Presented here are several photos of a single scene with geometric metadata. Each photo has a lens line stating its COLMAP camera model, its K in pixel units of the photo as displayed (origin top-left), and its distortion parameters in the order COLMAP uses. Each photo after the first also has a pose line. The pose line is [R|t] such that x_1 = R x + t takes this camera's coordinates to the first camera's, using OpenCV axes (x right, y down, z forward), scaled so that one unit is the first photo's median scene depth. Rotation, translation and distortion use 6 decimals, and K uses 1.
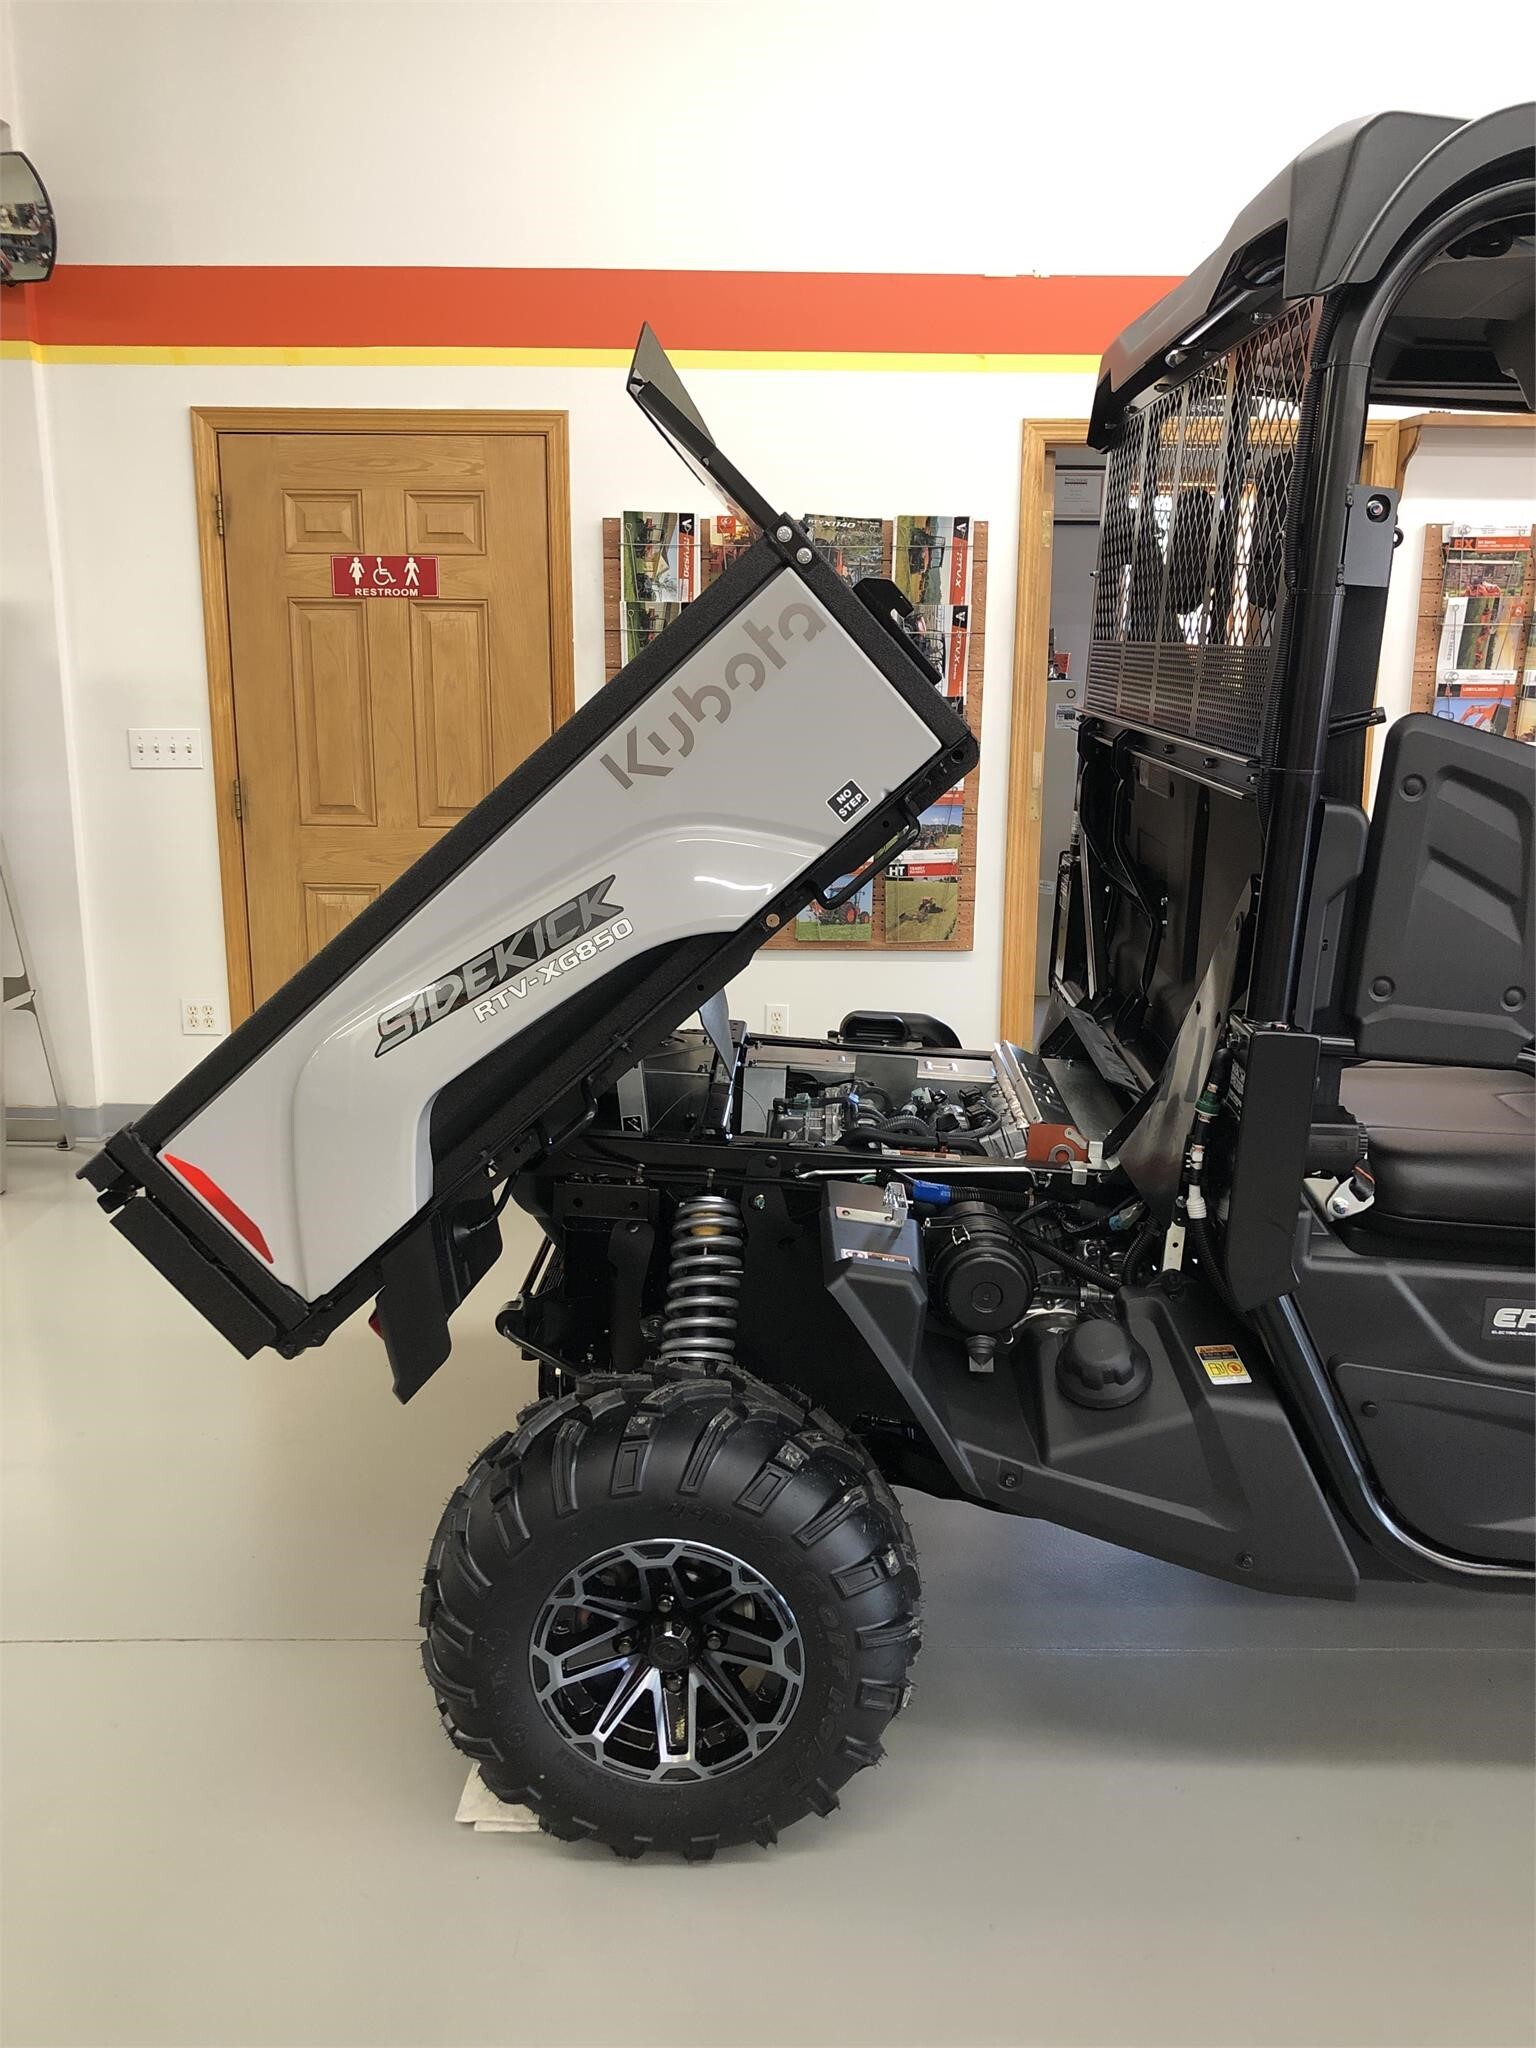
lens RADIAL K [[1629.6, 0, 766.4], [0, 1629.6, 1036.6], [0, 0, 1]] dist [0.038934, 0.000024]
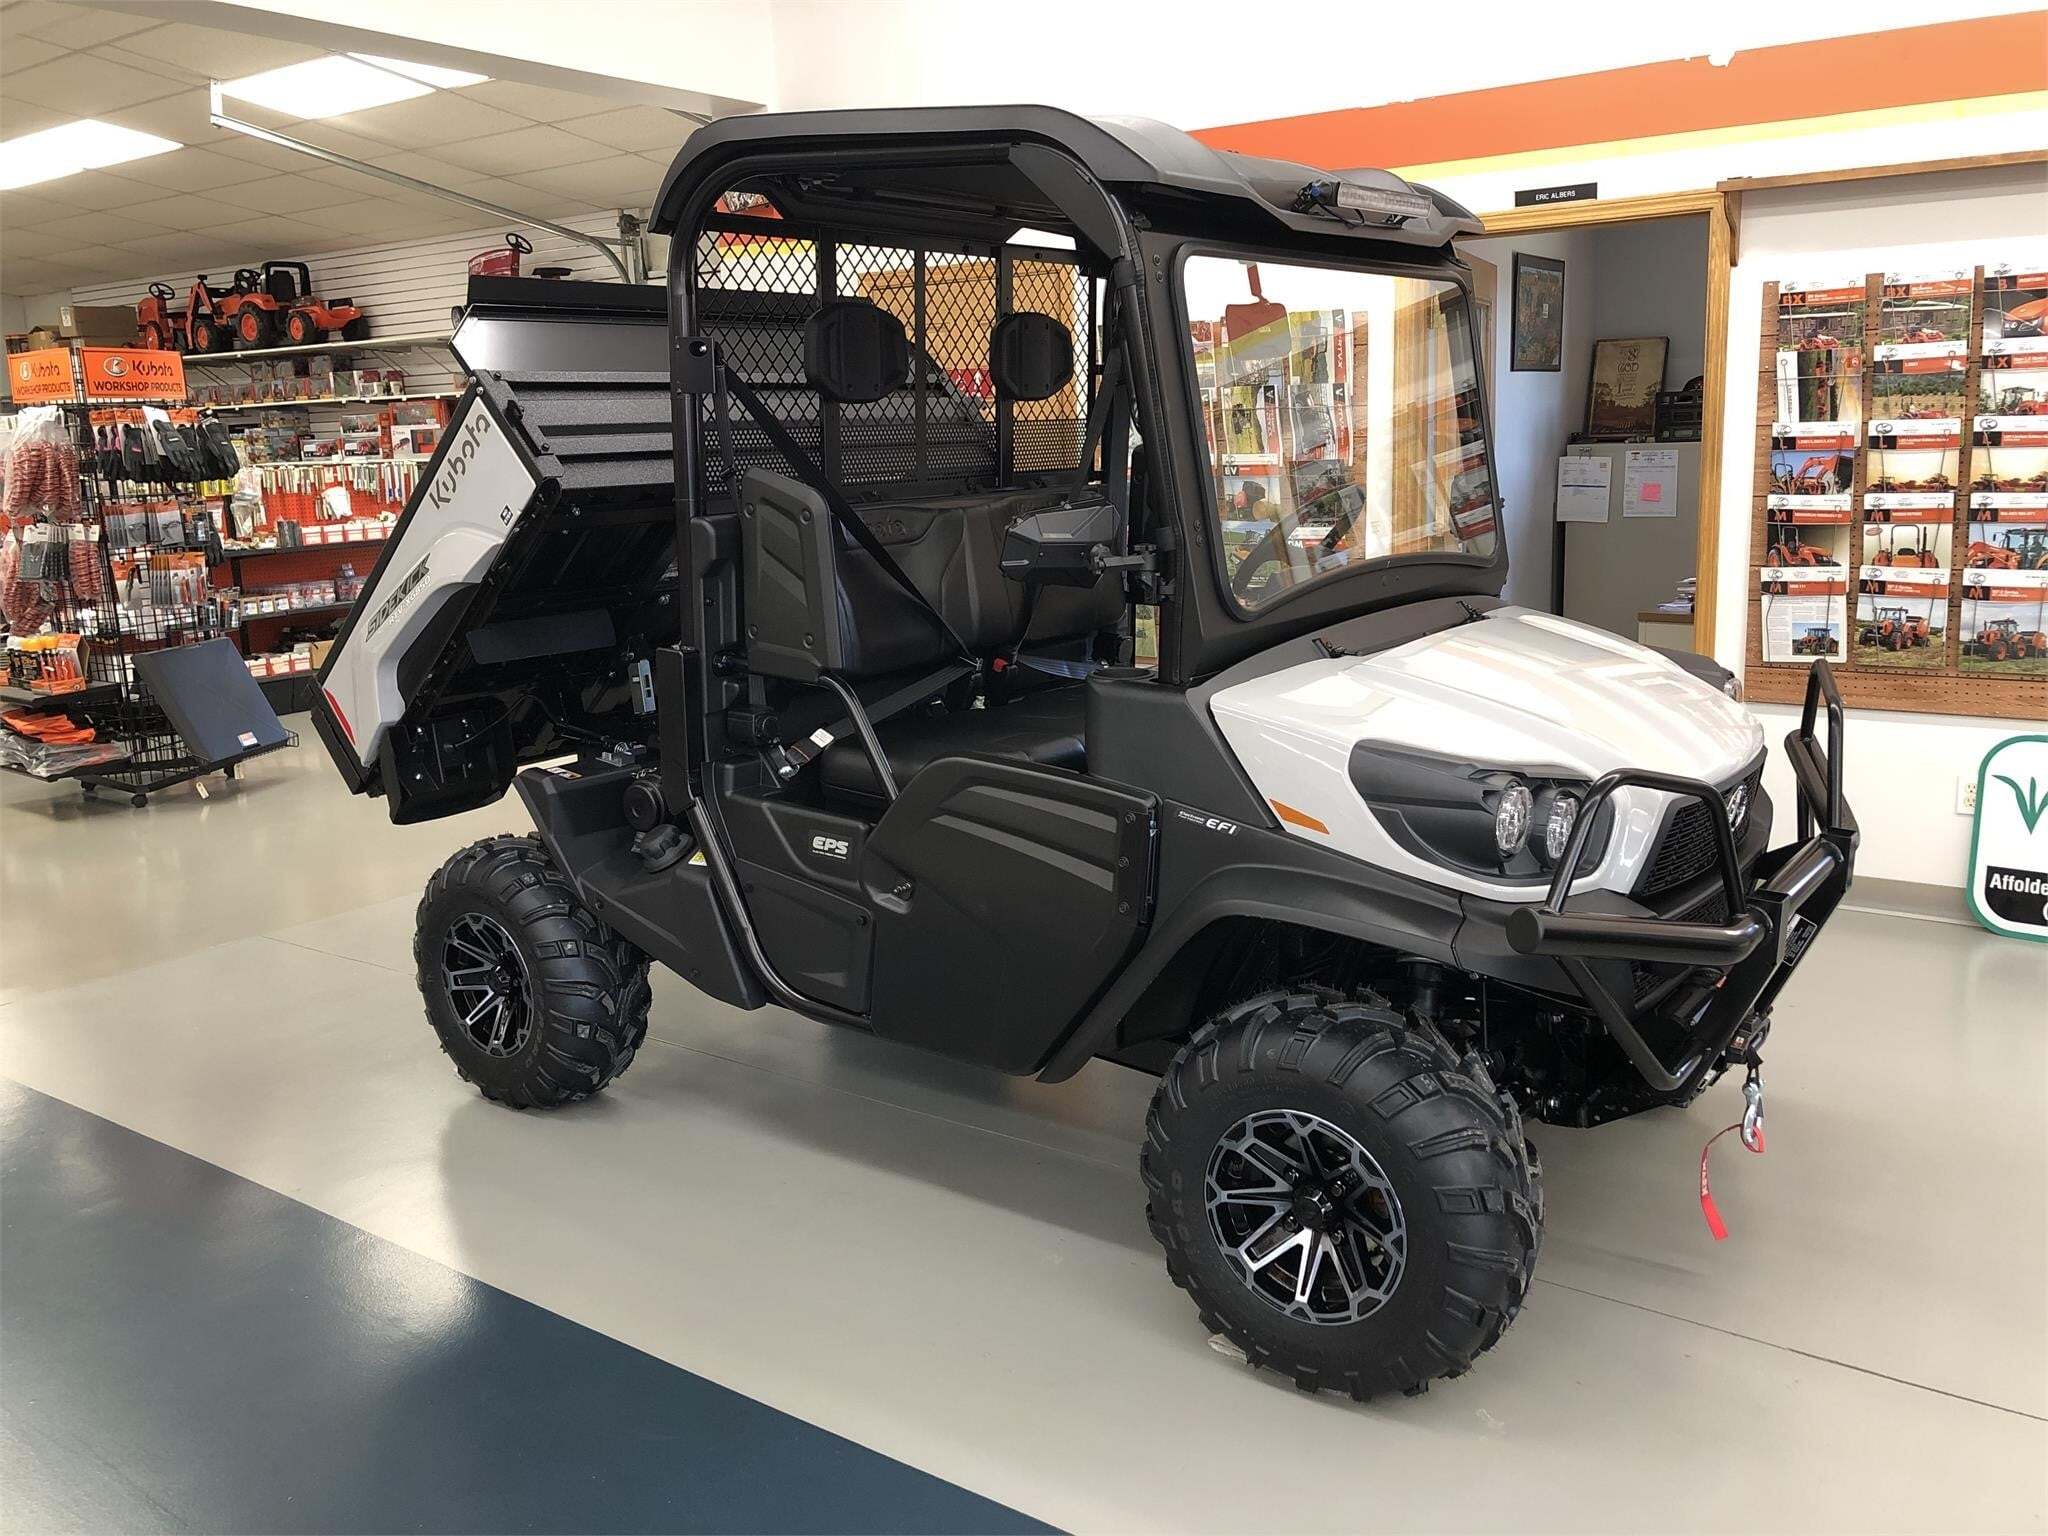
lens RADIAL K [[1629.6, 0, 1026.2], [0, 1629.6, 753.3], [0, 0, 1]] dist [0.038934, 0.000024]
pose [[0.817200, 0.080455, -0.570710, 0.635721], [-0.101342, 0.994840, -0.004866, 0.030513], [0.567374, 0.061814, 0.821137, -0.080055]]
